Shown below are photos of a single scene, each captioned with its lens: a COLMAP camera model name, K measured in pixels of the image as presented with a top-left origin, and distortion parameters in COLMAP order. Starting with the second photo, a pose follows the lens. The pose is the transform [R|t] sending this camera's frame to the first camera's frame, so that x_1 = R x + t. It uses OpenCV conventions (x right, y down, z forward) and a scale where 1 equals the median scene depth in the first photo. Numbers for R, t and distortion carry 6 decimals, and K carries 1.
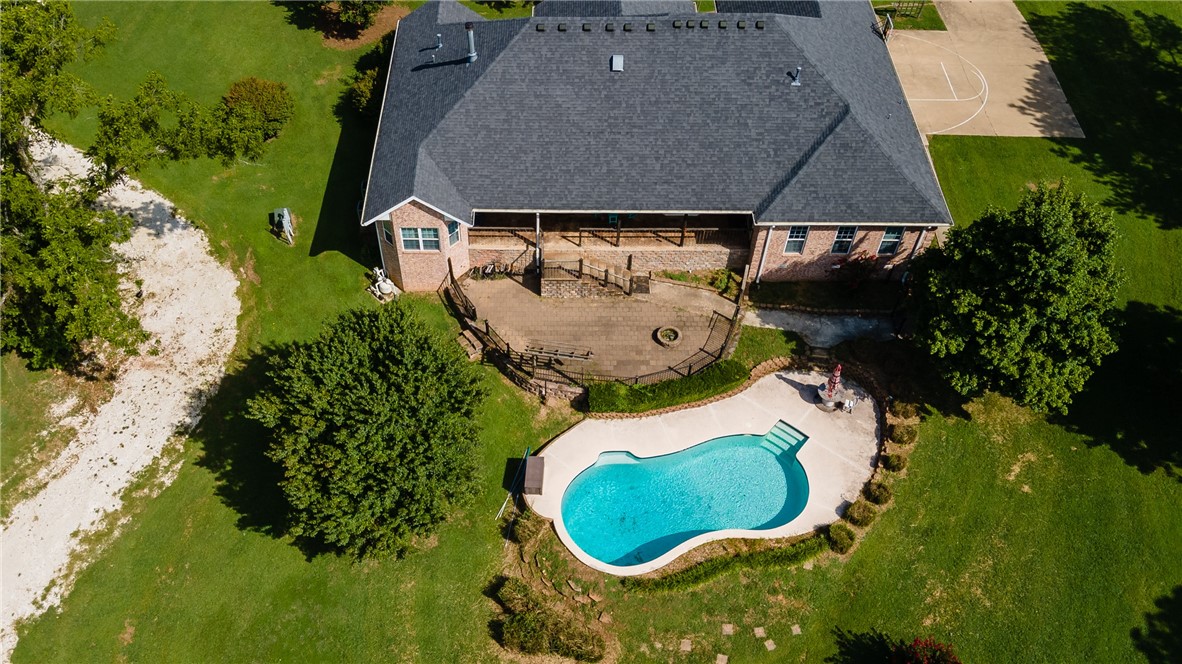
lens RADIAL K [[946.6, 0, 529.1], [0, 946.6, 392.9], [0, 0, 1]] dist [0.022546, 0.004501]
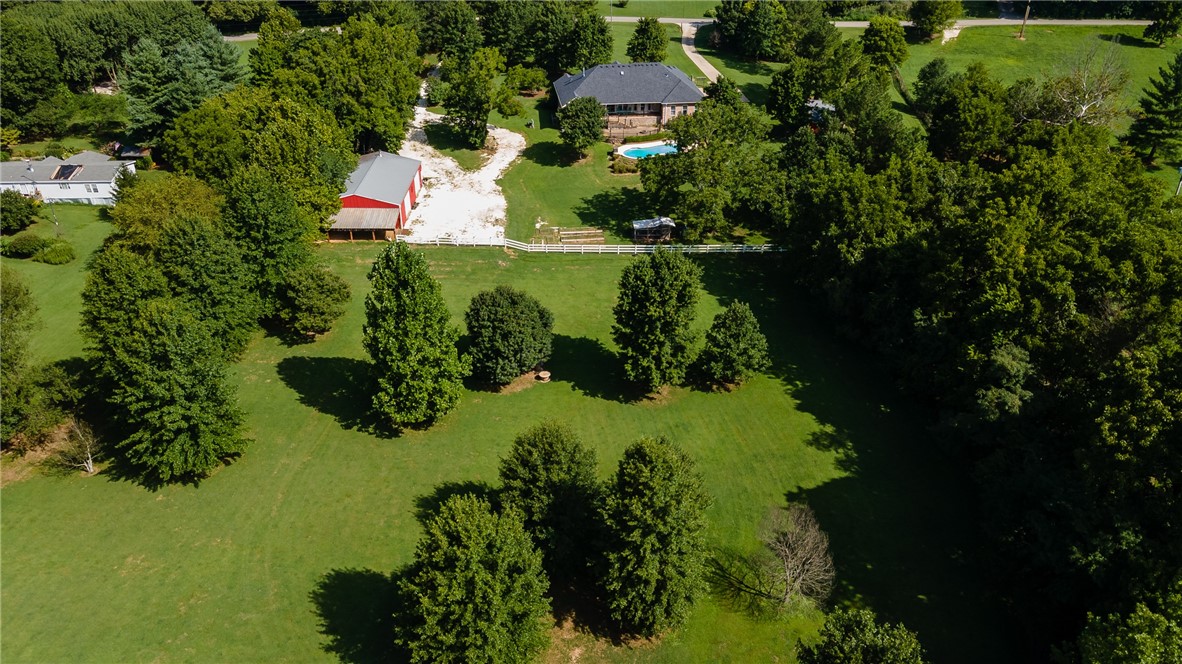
lens RADIAL K [[866.3, 0, 587.3], [0, 866.3, 333.0], [0, 0, 1]] dist [0.018815, 0.046169]
pose [[0.990412, -0.059519, 0.124665, -0.568030], [0.101547, 0.925496, -0.364890, 1.967471], [-0.093659, 0.374051, 0.922667, -1.924035]]
